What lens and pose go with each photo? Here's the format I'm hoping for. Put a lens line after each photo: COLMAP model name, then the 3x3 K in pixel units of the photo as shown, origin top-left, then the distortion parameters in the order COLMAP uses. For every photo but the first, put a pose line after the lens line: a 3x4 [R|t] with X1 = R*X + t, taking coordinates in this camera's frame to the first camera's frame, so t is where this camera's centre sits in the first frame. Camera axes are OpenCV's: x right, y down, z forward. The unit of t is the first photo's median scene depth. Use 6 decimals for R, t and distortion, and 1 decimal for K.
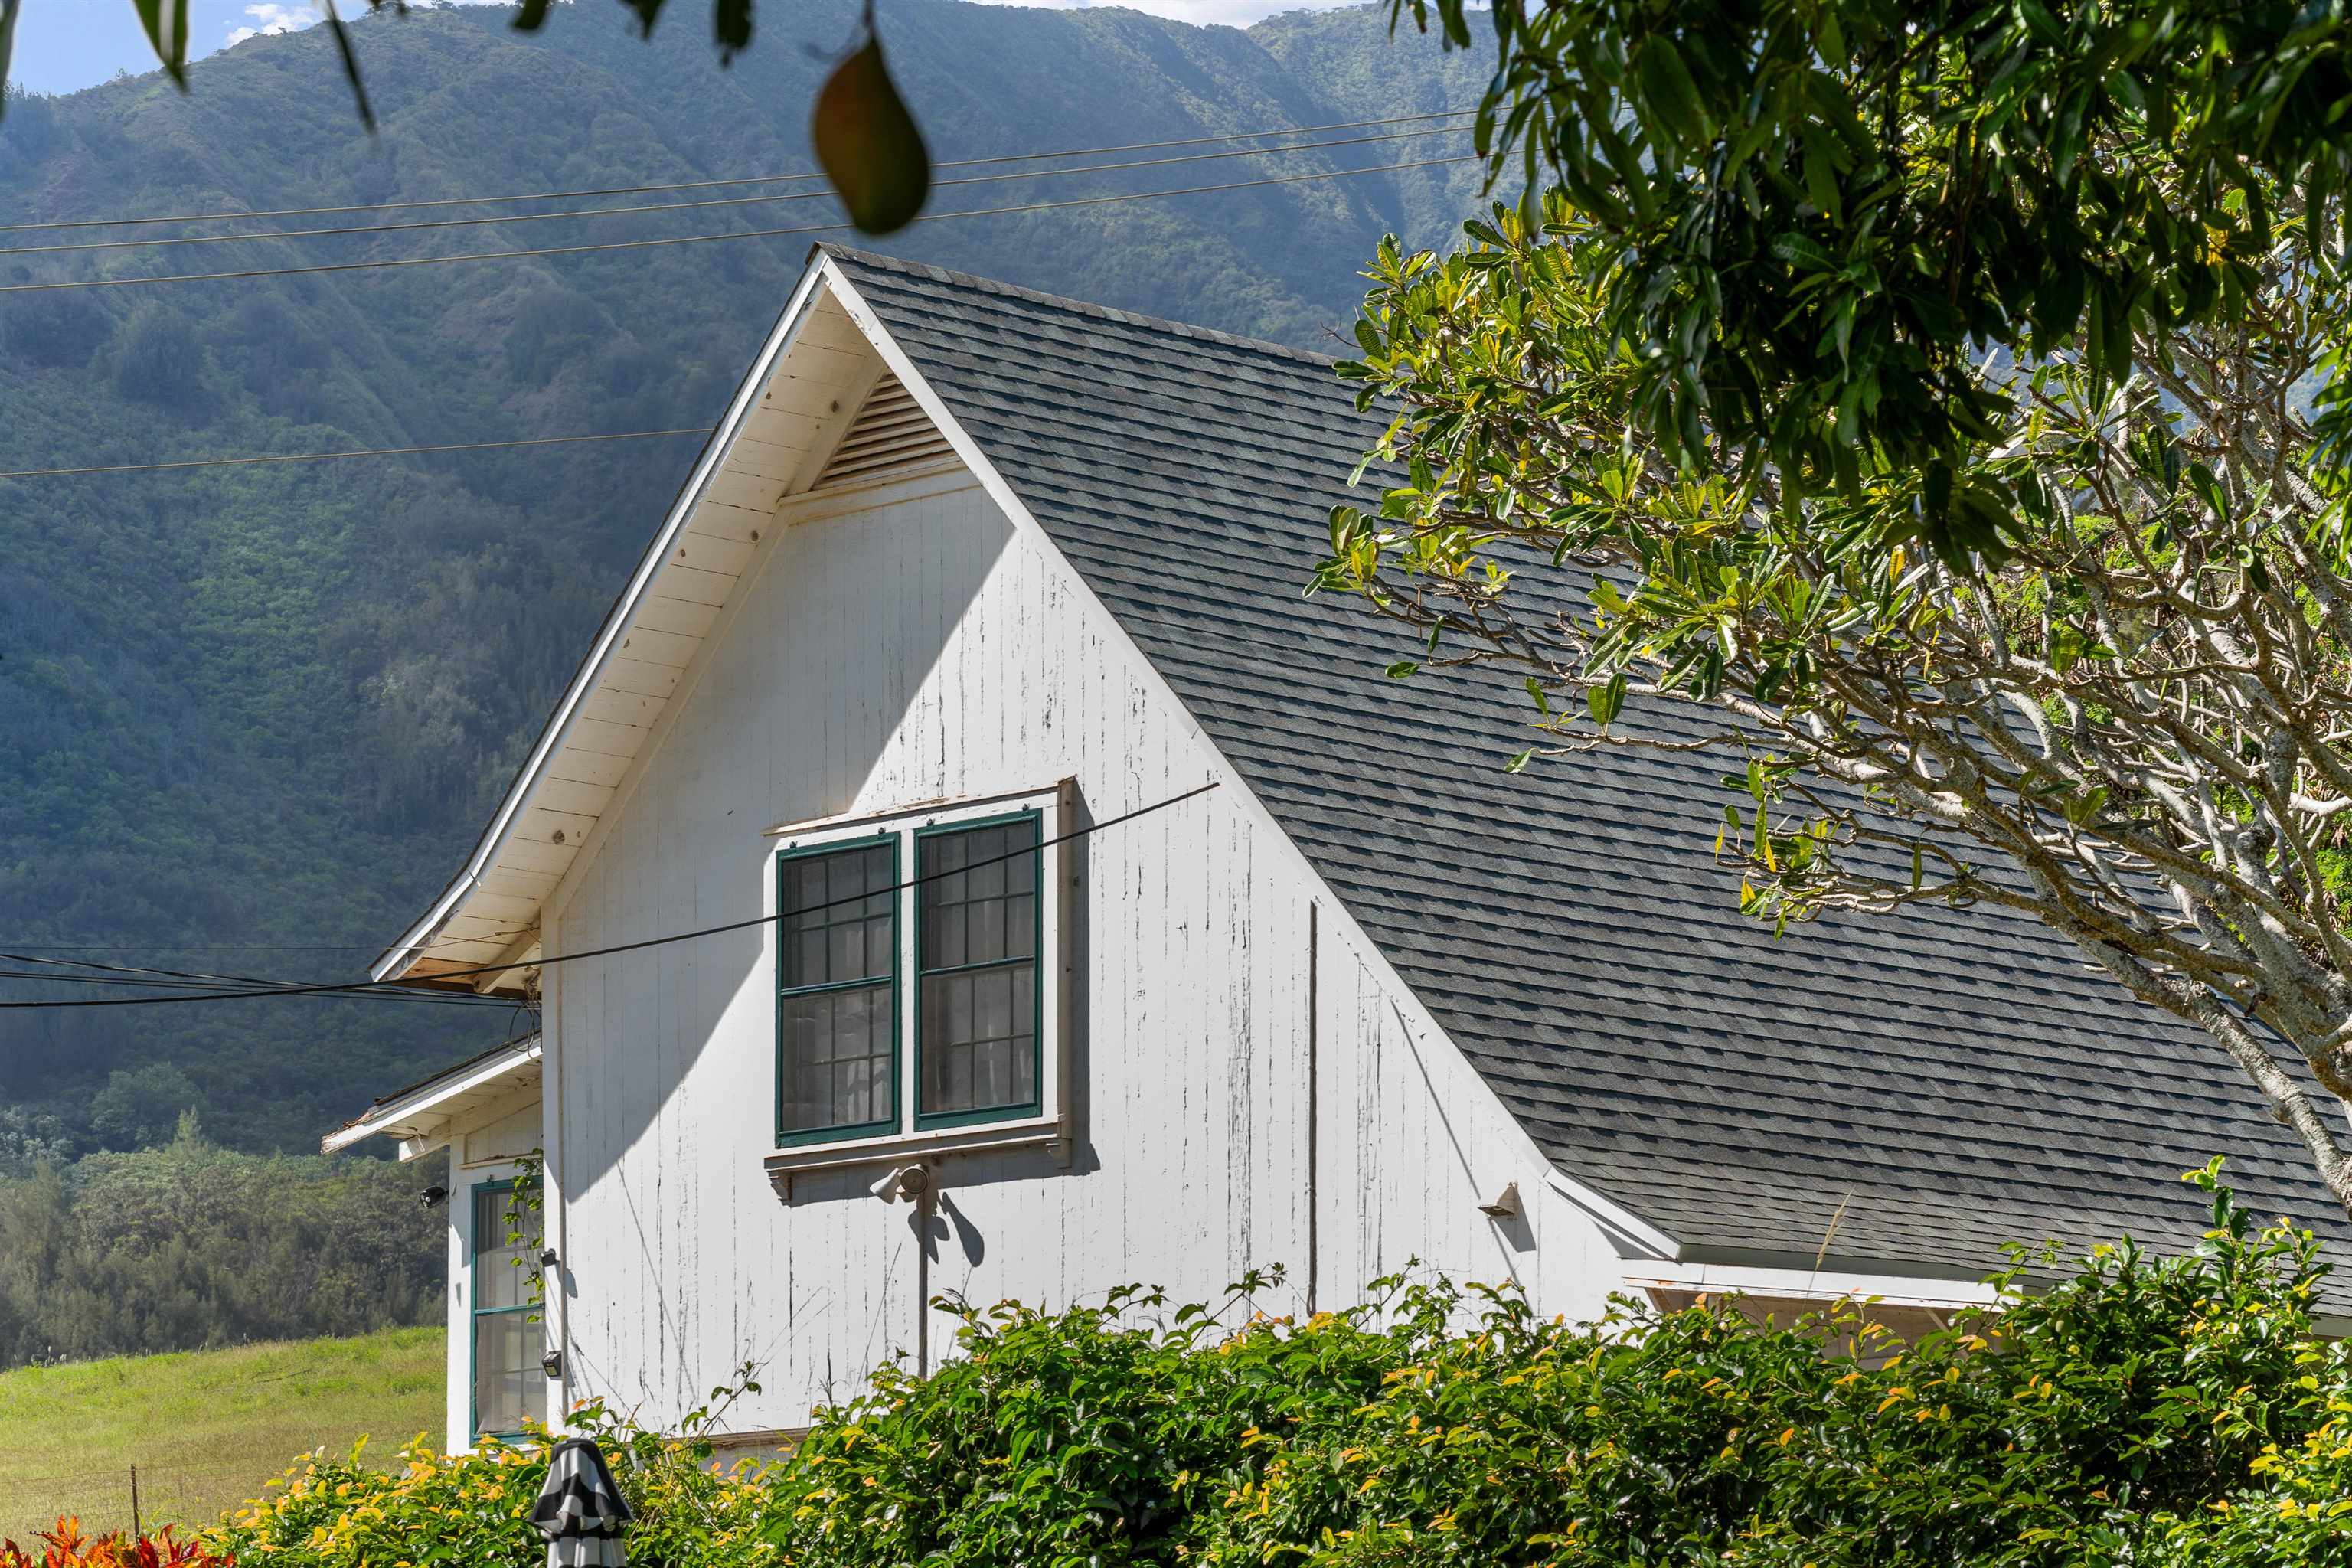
lens RADIAL K [[8018.2, 0, 1176.0], [0, 8018.2, 784.0], [0, 0, 1]] dist [0.072812, -1.089949]
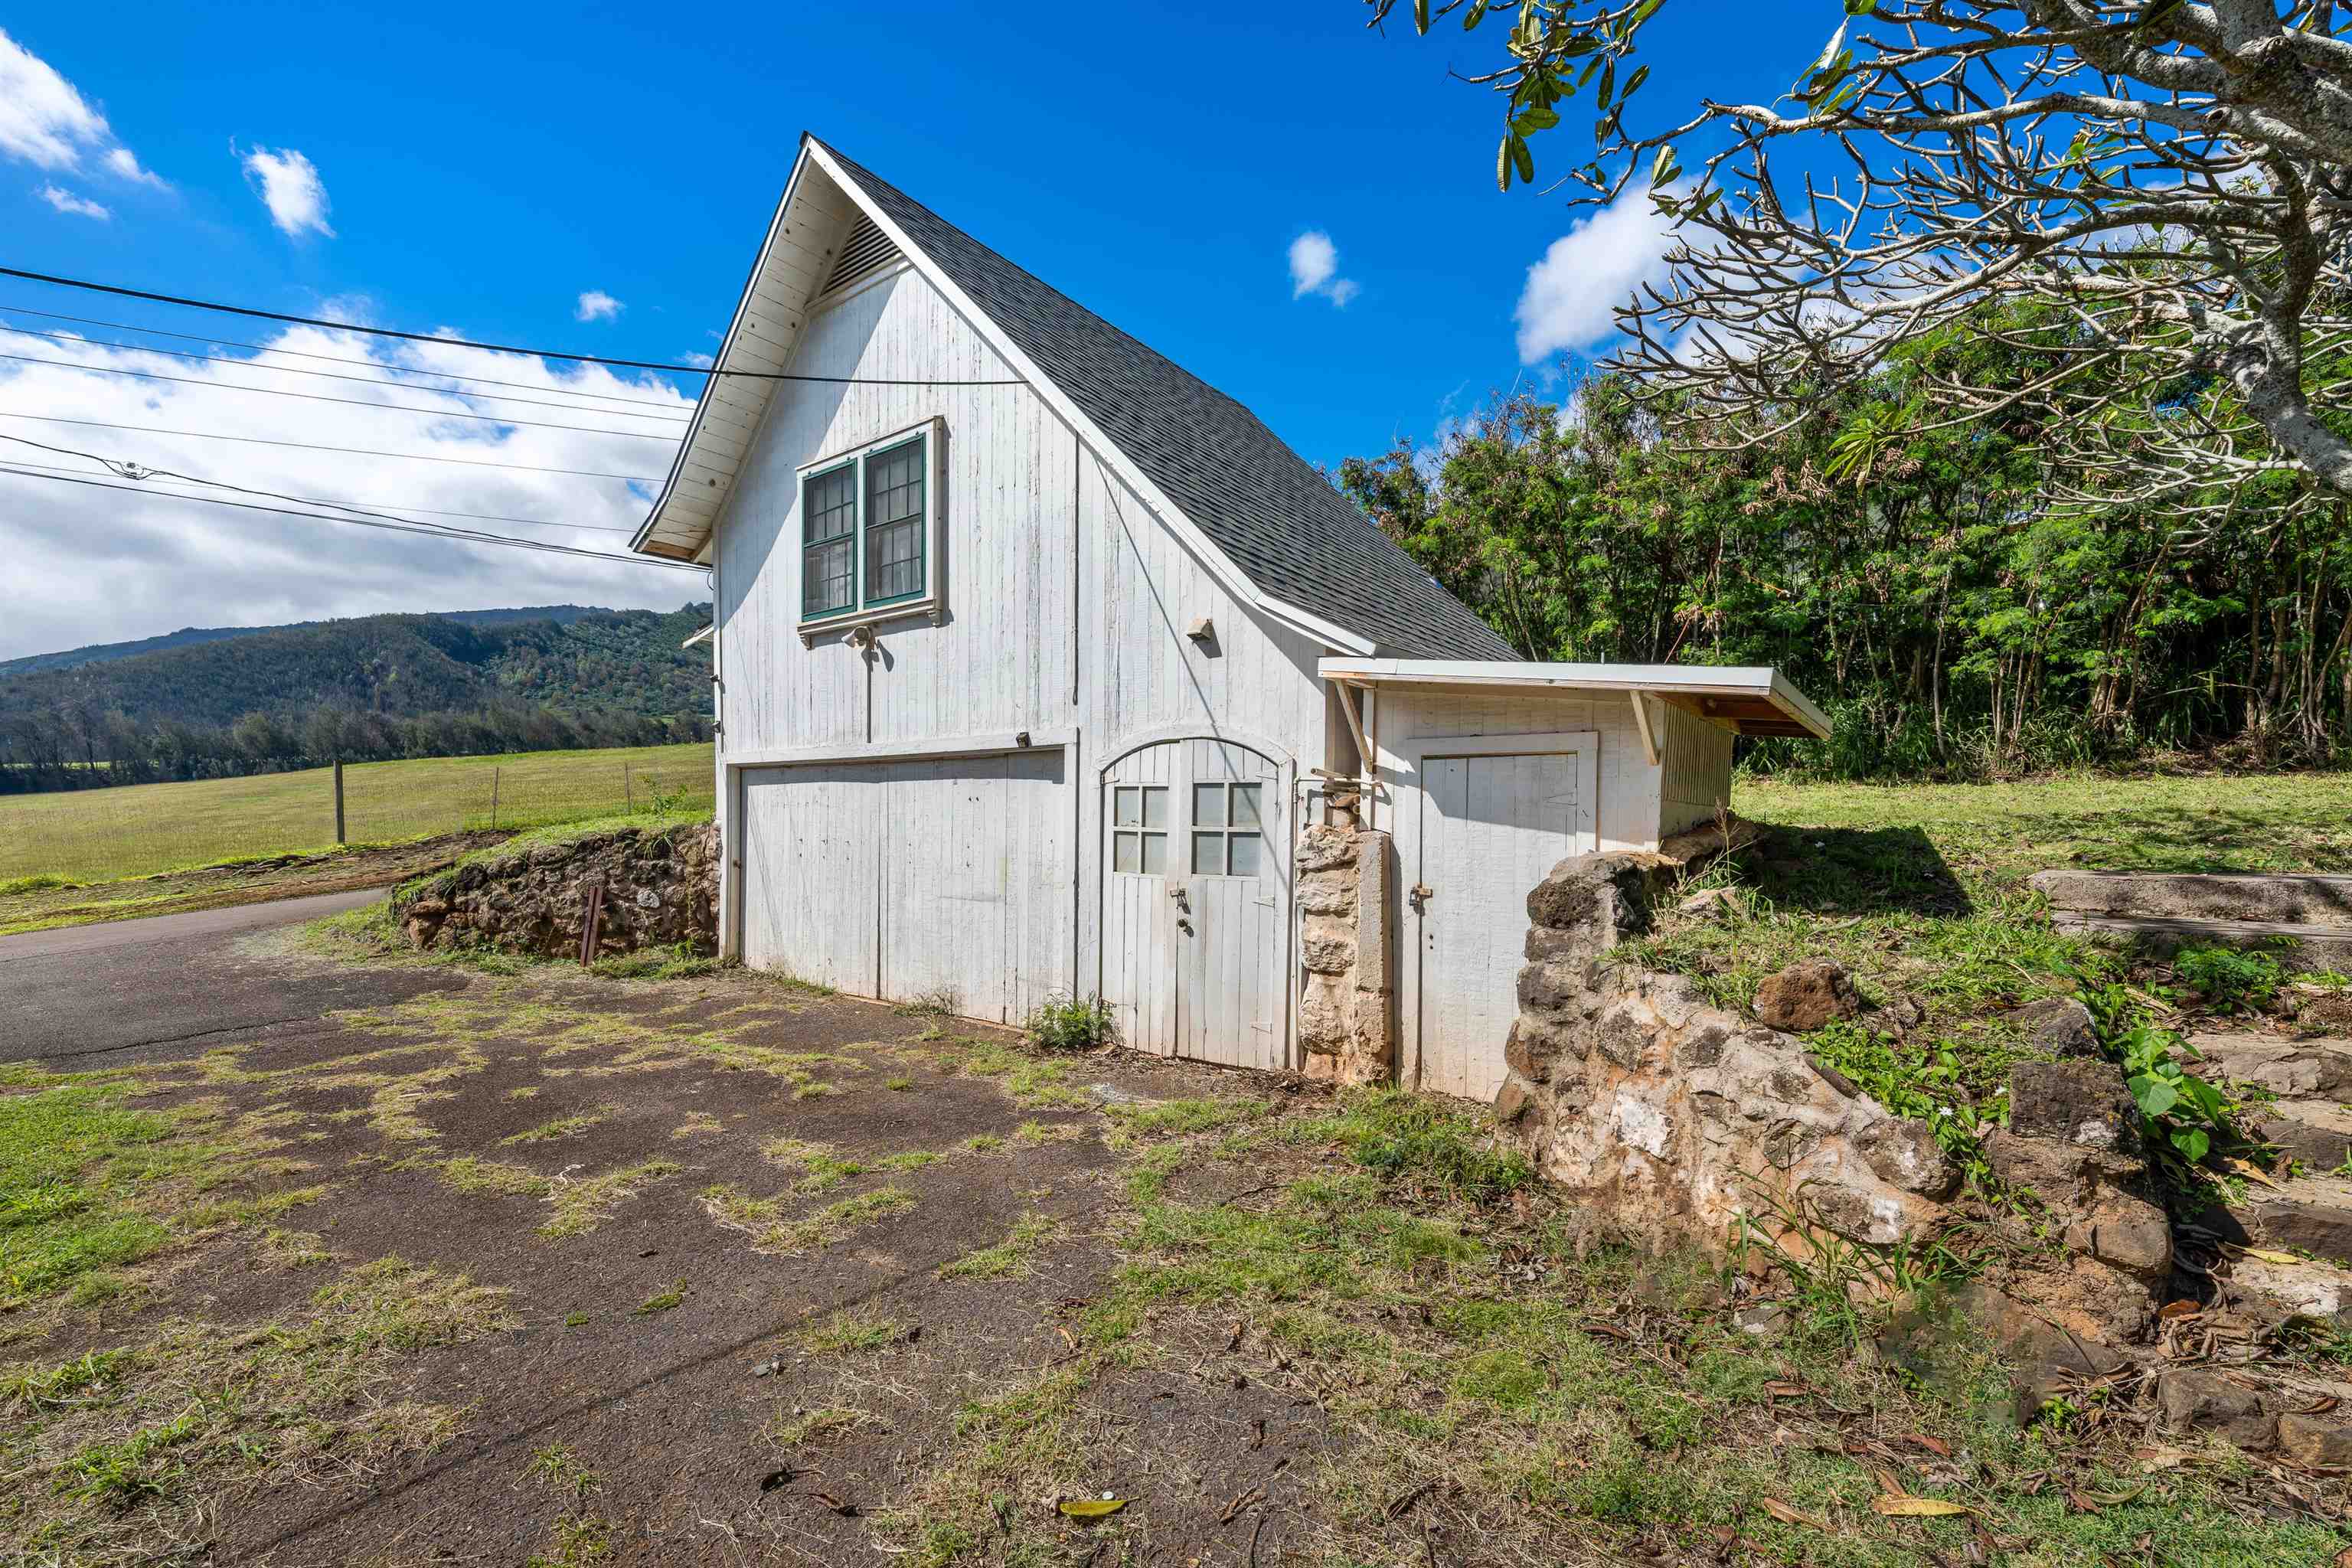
lens RADIAL K [[971.1, 0, 1175.5], [0, 971.1, 834.8], [0, 0, 1]] dist [0.000126, -0.000005]
pose [[0.985573, 0.001930, 0.169239, 0.002454], [-0.031008, 0.985070, 0.169341, 0.051446], [-0.166386, -0.172146, 0.970918, 0.696766]]
